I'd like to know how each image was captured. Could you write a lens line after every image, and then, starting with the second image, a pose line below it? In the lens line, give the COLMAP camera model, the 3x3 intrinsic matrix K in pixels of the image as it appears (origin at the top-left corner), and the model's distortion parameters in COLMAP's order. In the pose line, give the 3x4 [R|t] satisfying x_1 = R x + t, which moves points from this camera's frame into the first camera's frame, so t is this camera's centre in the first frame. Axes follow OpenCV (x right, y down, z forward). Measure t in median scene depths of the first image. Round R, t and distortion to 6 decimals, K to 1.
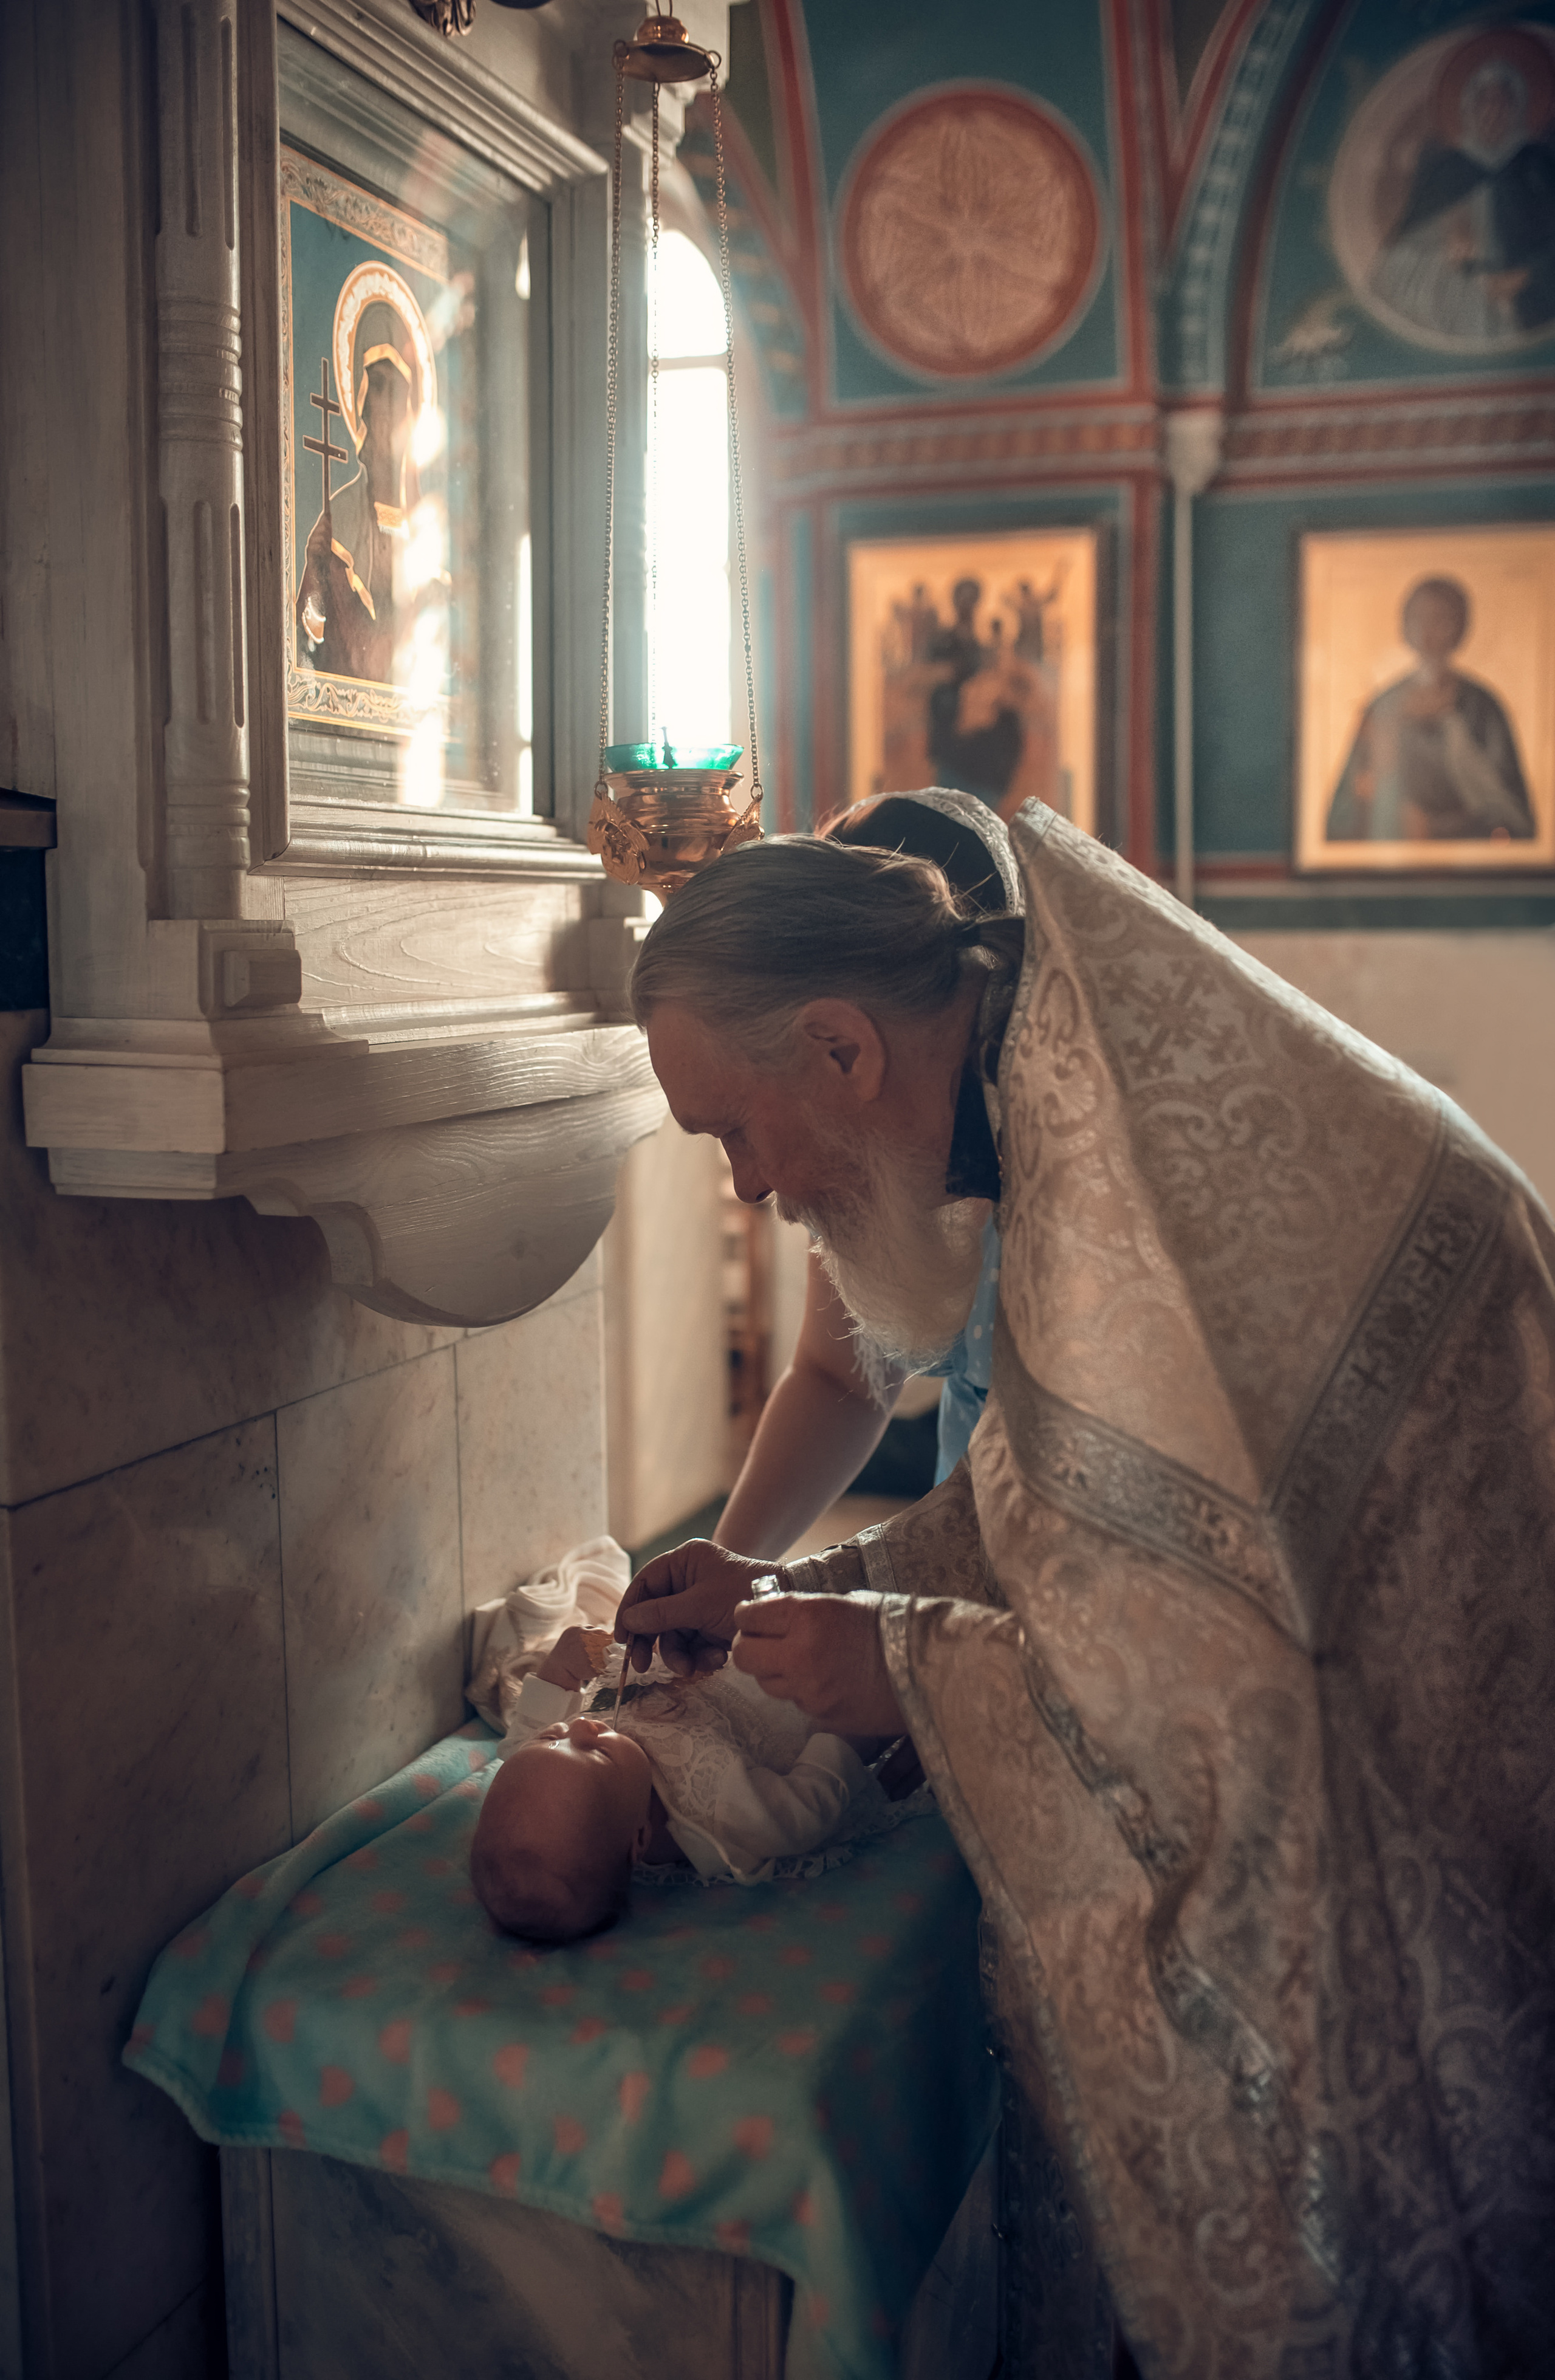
lens RADIAL K [[2466.0, 0, 779.6], [0, 2466.0, 1225.6], [0, 0, 1]] dist [-0.034829, 0.004207]
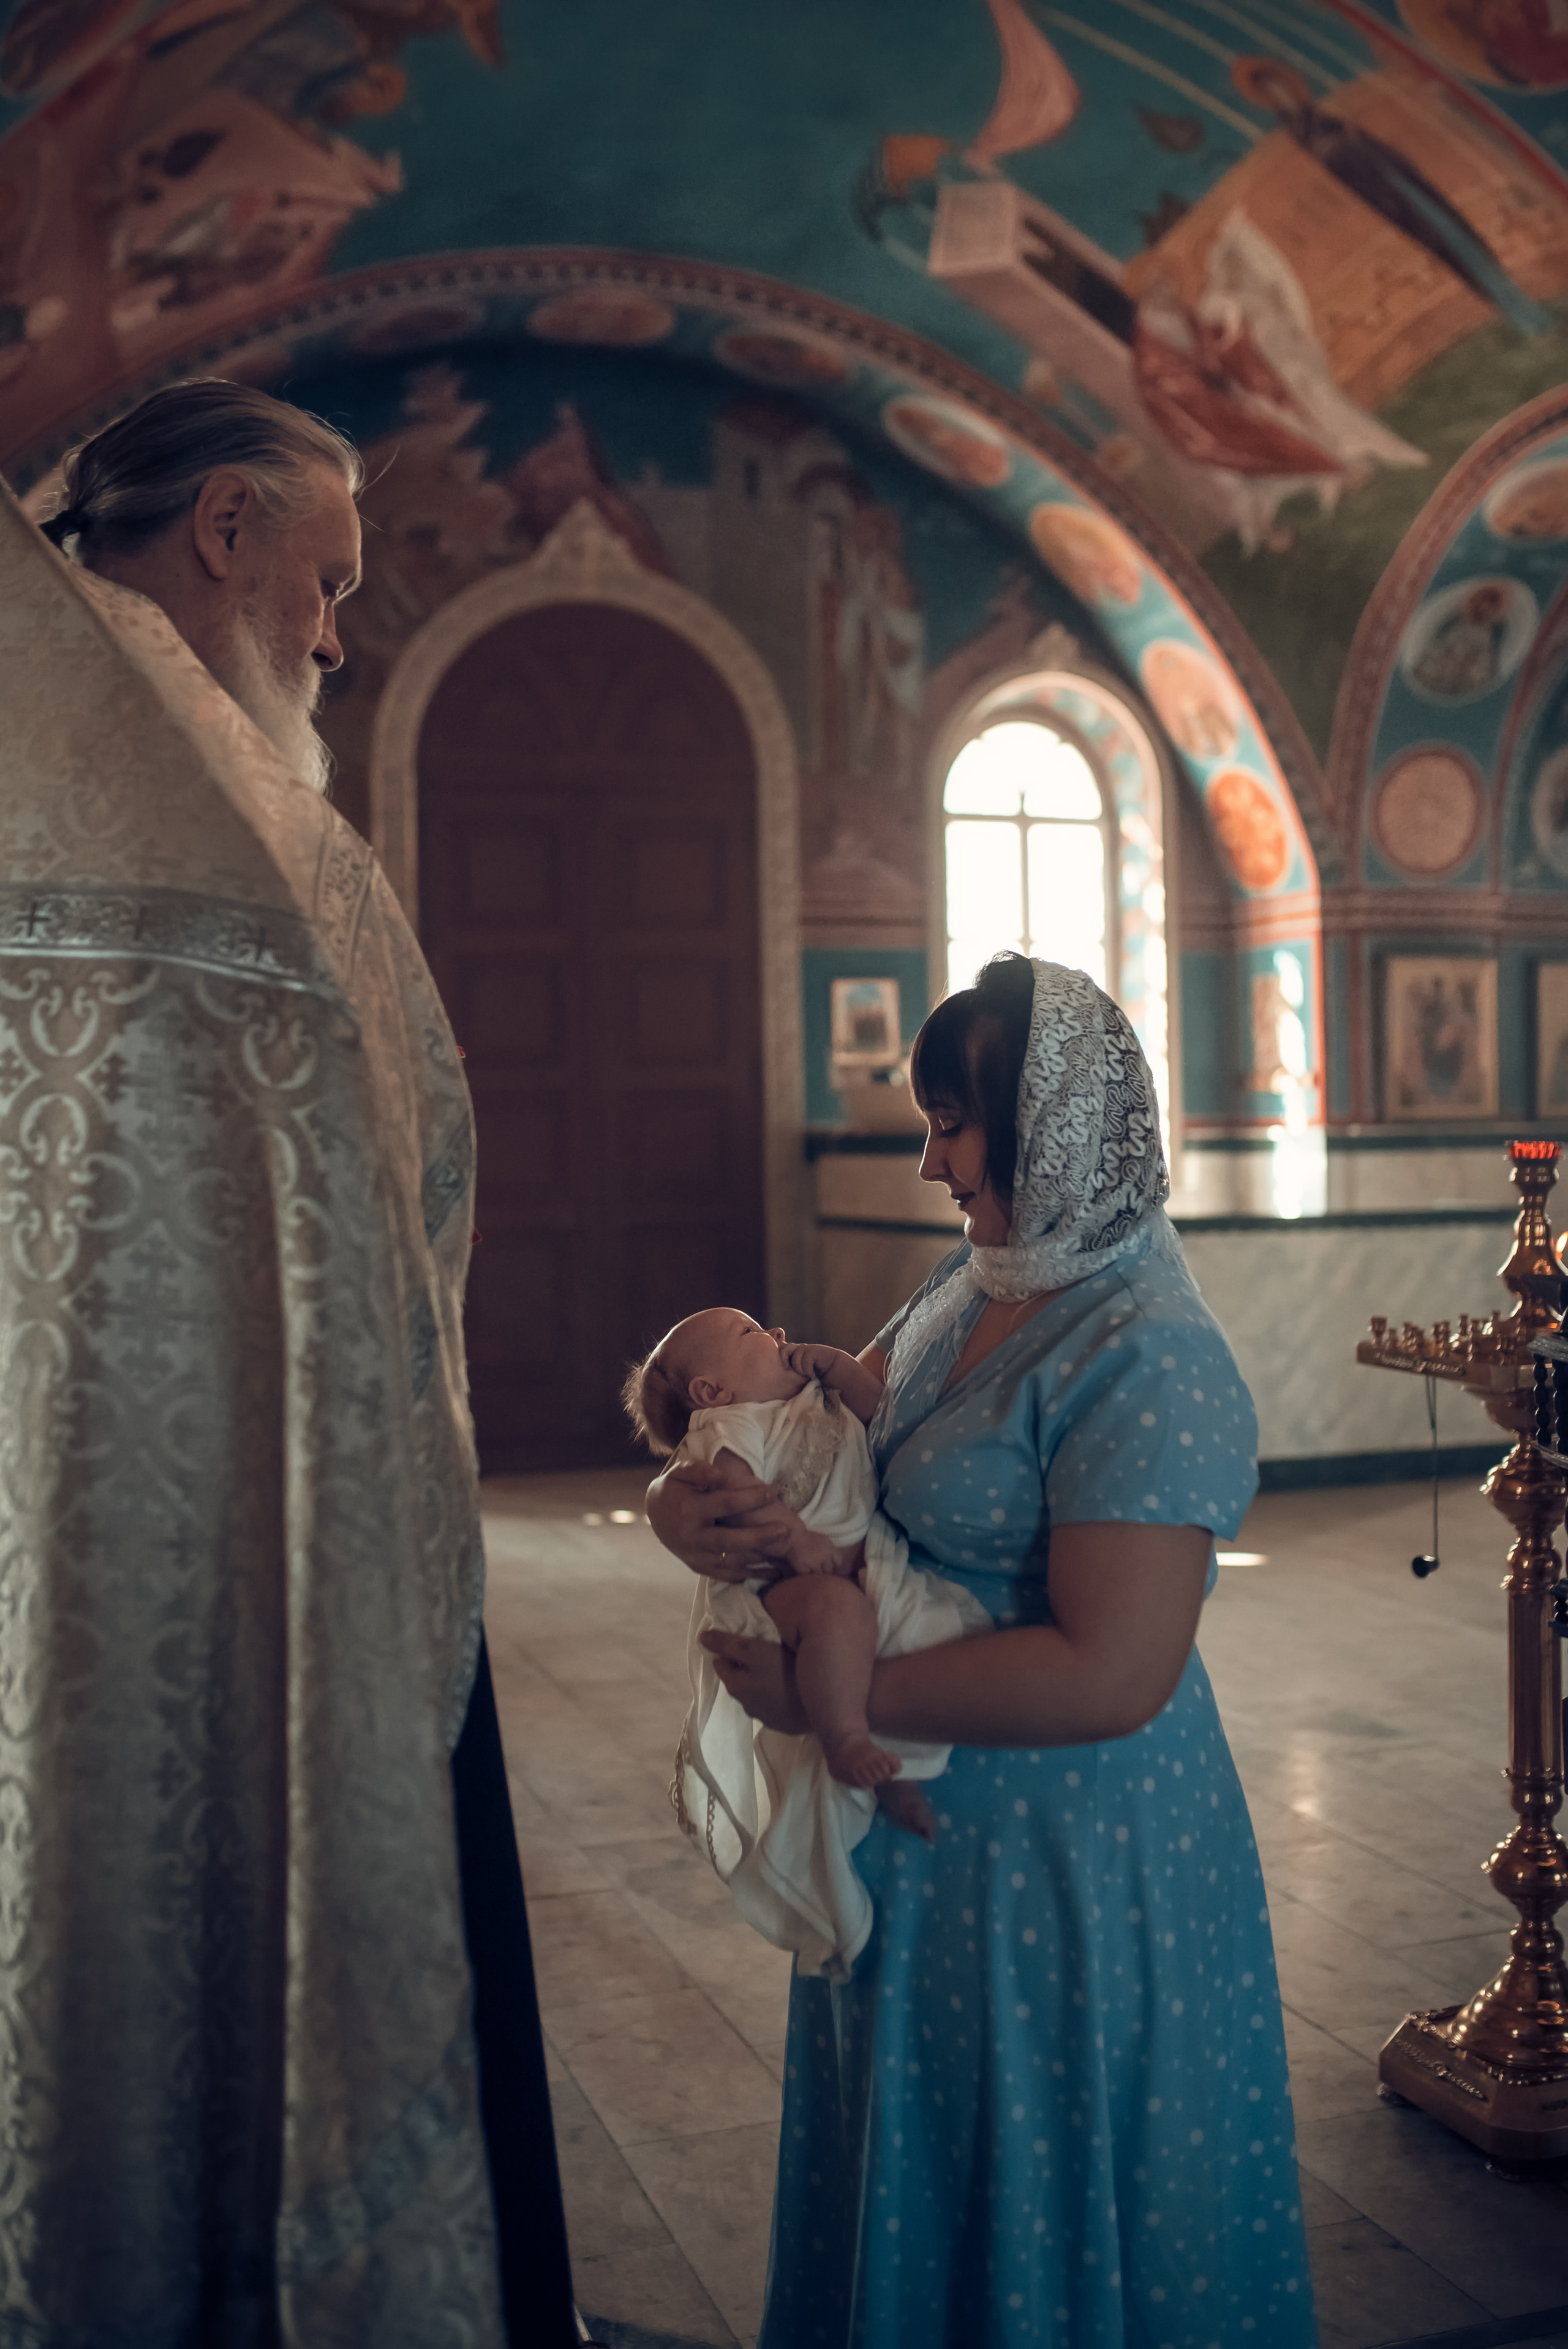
lens RADIAL K [[2366.8, 0, 784.0], [0, 2366.8, 1174.5], [0, 0, 1]] dist [-0.072308, 0.133446]
pose [[0.797216, -0.012258, 0.603570, -1.387133], [0.085160, 0.992080, -0.092334, 0.030415], [-0.597658, 0.125009, 0.791945, -0.181844]]
